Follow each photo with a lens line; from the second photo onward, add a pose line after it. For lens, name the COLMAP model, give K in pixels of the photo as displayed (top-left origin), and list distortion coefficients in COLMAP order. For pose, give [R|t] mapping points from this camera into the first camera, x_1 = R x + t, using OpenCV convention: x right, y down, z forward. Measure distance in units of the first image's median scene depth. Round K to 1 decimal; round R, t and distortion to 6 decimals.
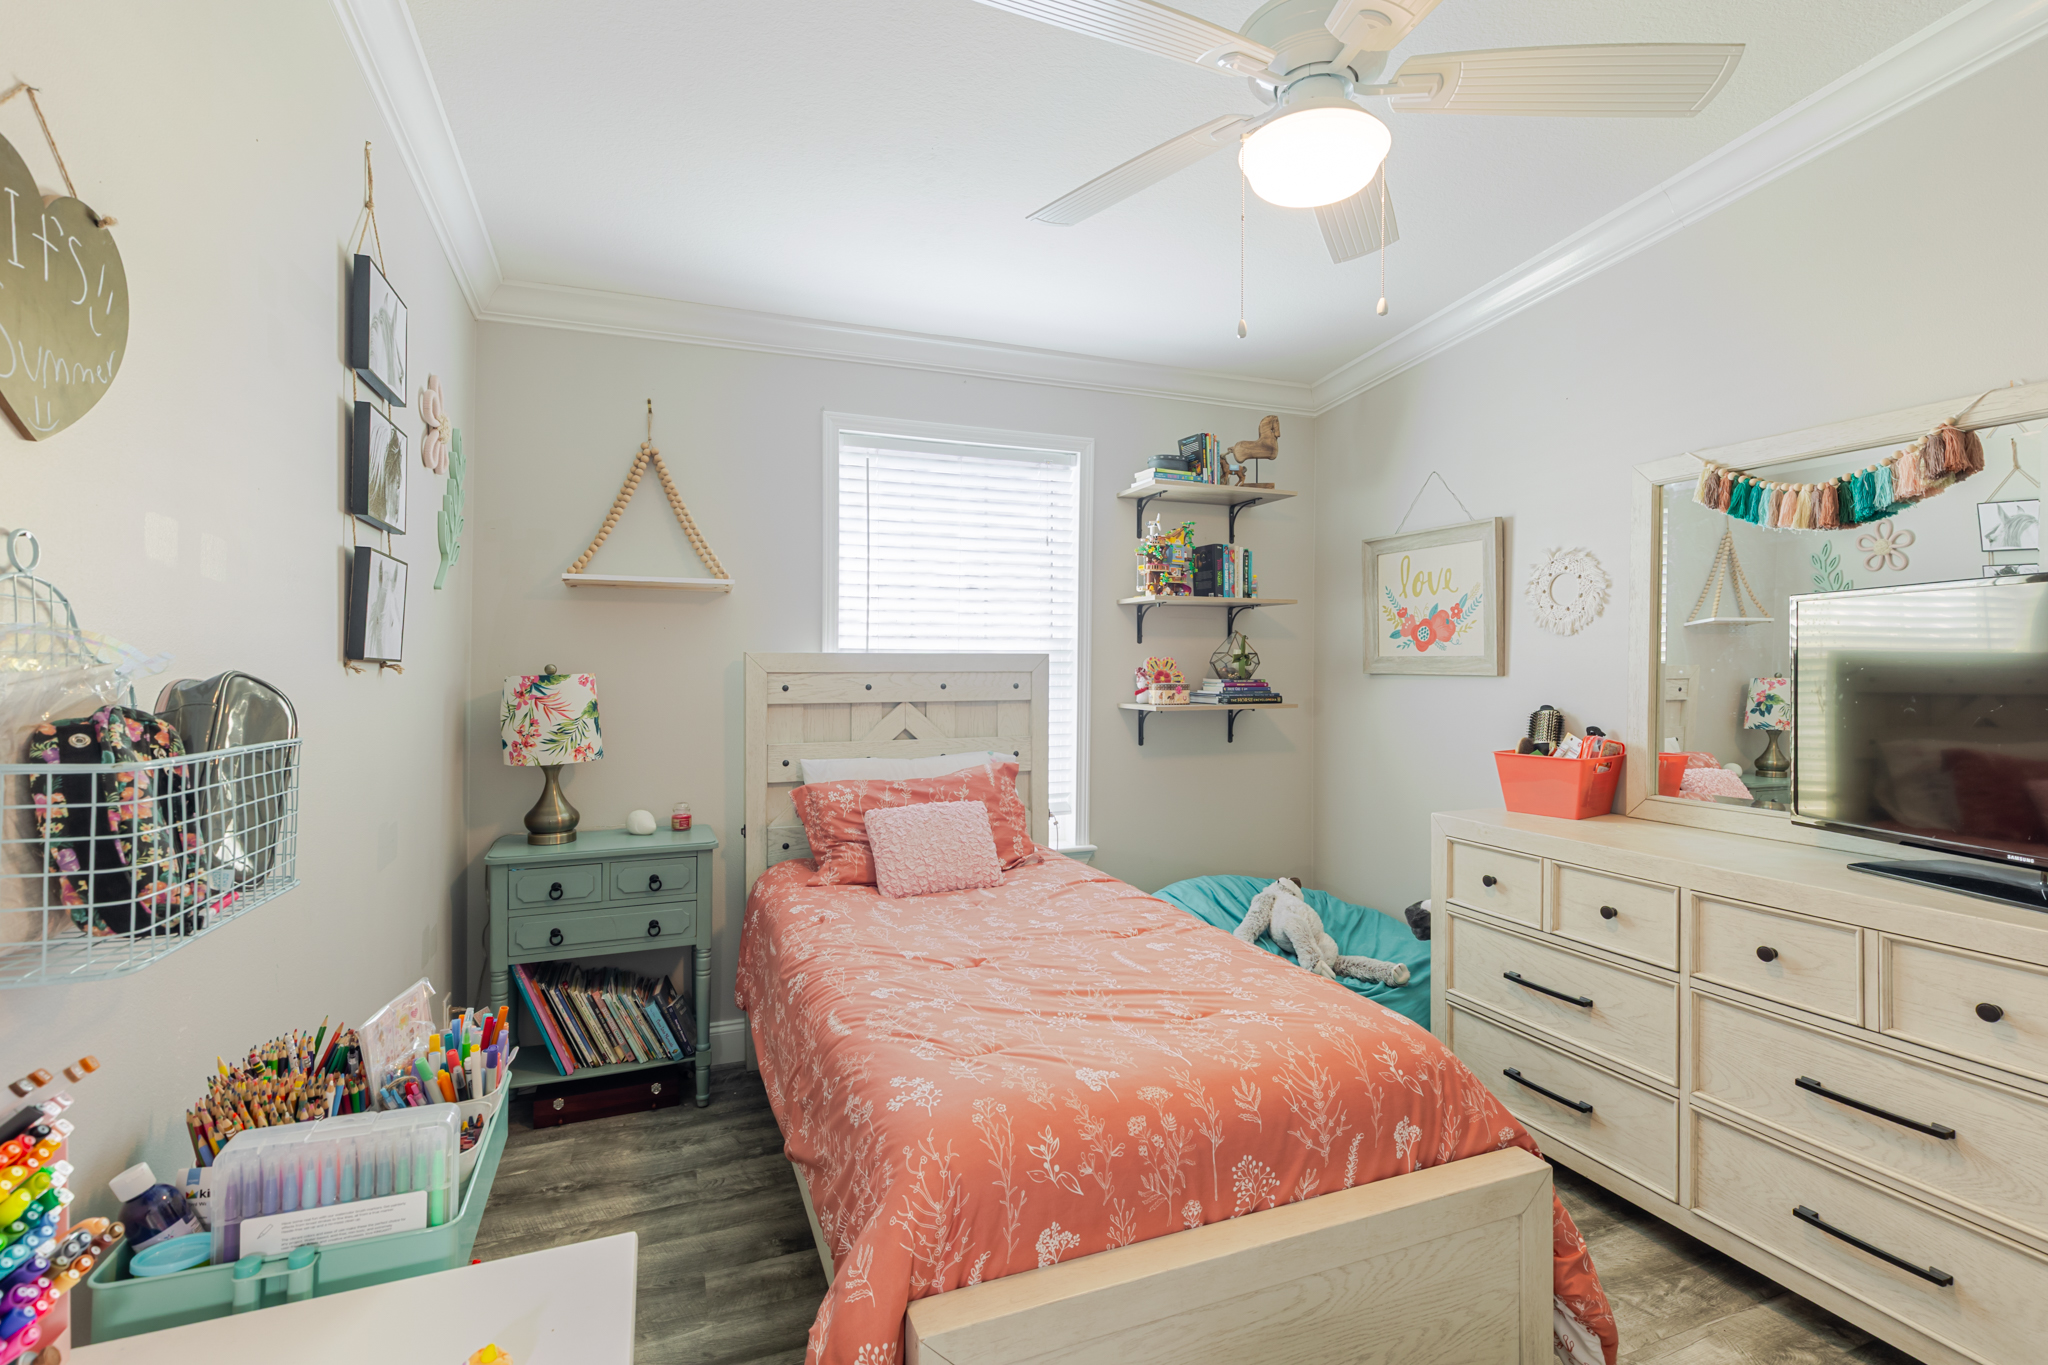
lens RADIAL K [[926.1, 0, 1026.4], [0, 926.1, 669.6], [0, 0, 1]] dist [0.006337, -0.000324]
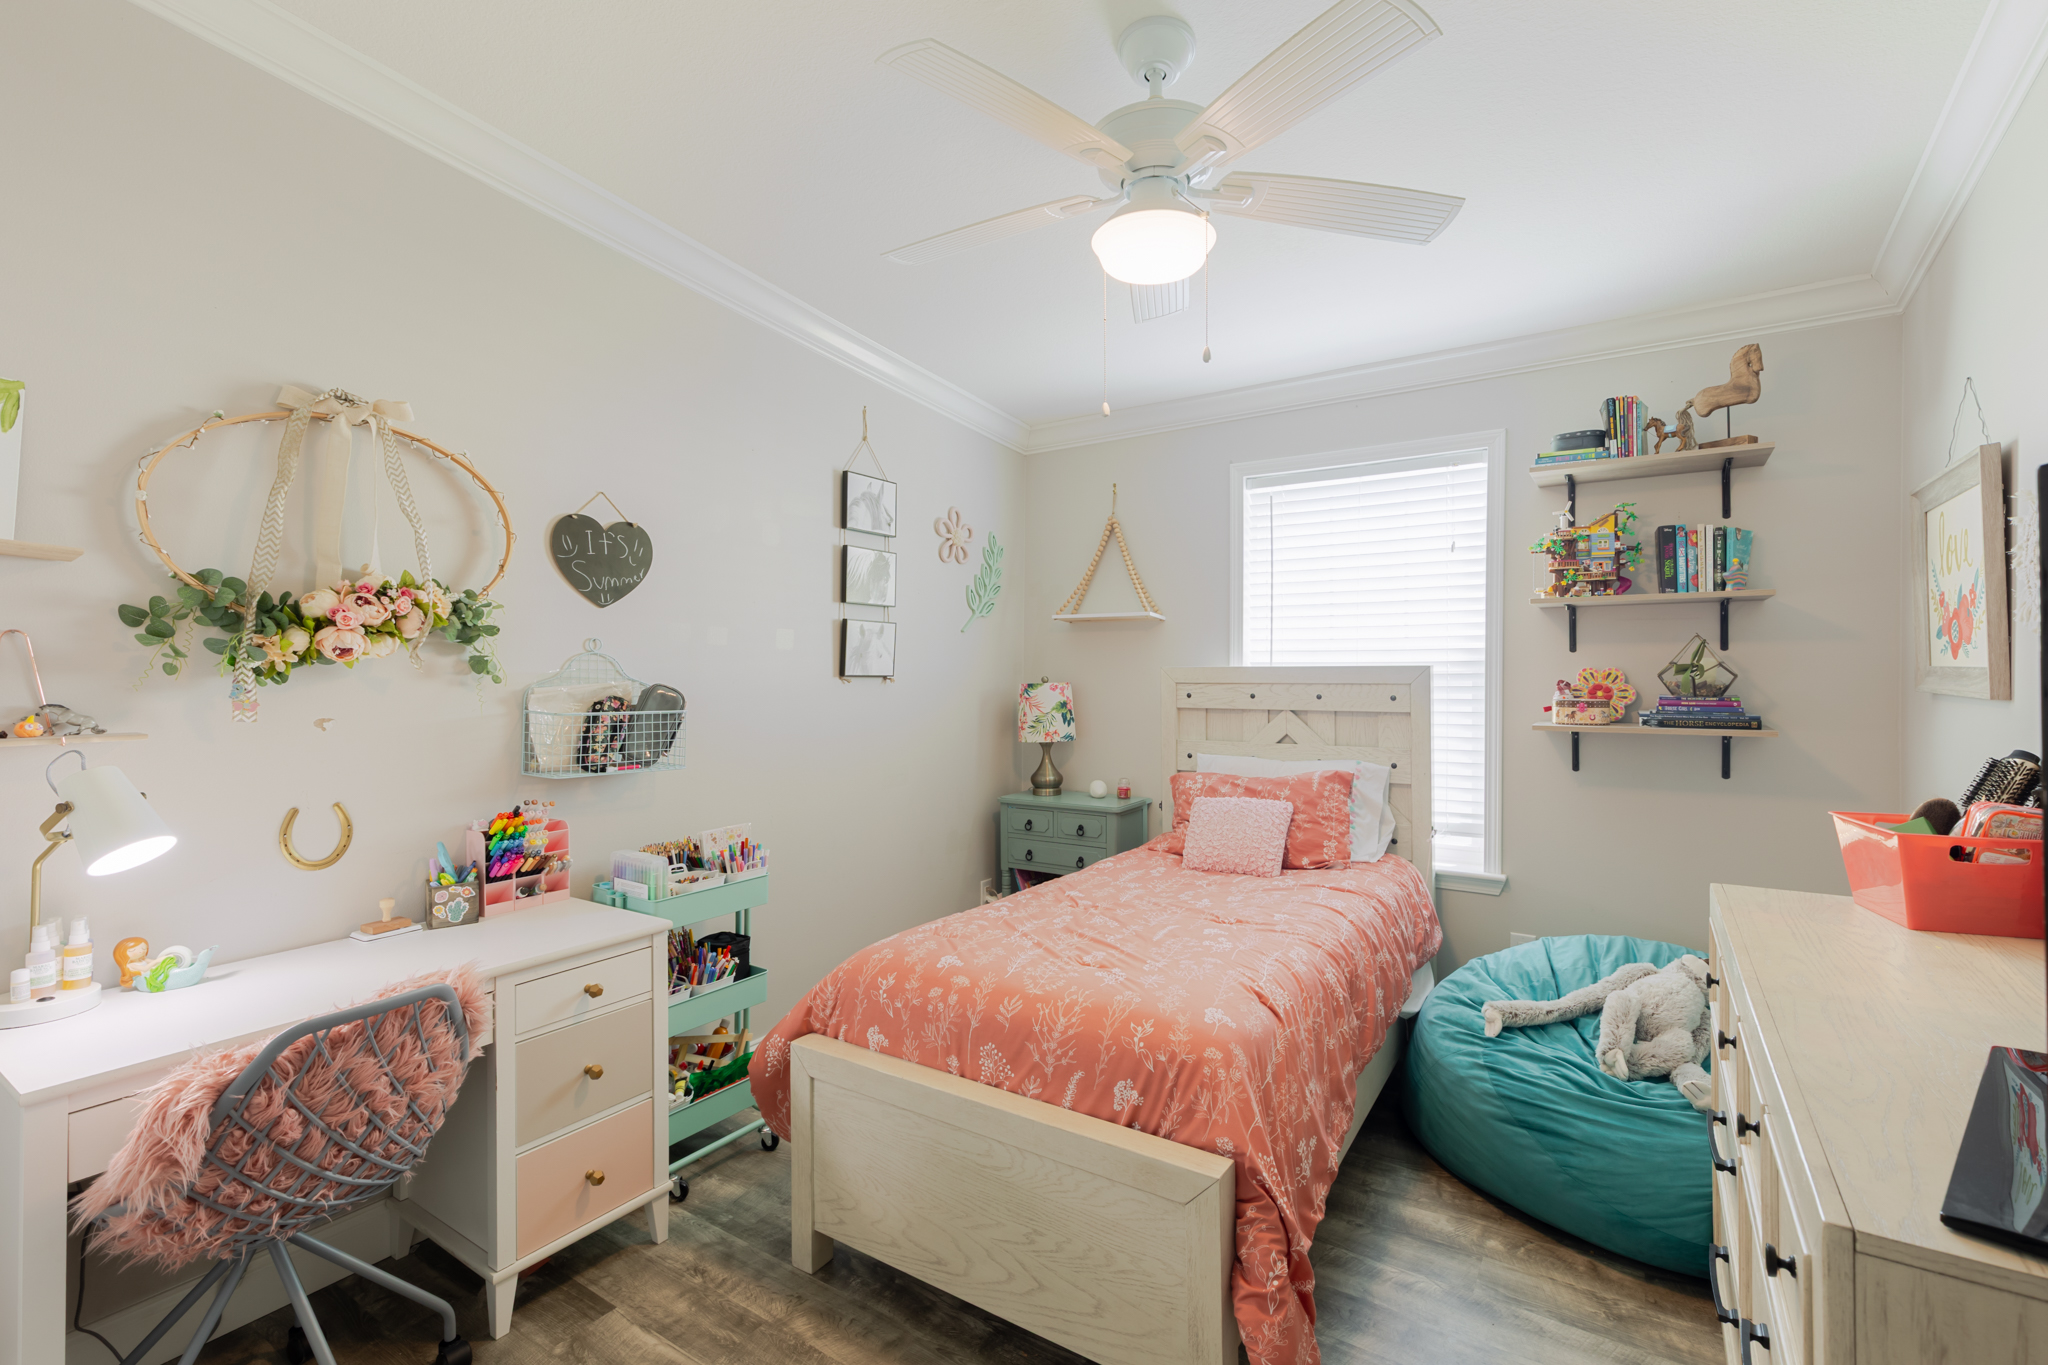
lens RADIAL K [[926.1, 0, 1055.3], [0, 926.1, 667.3], [0, 0, 1]] dist [0.006337, -0.000324]
pose [[0.578424, -0.003474, -0.815729, 0.744570], [-0.001288, 0.999986, -0.005171, -0.012600], [0.815735, 0.004041, 0.578412, 0.150043]]
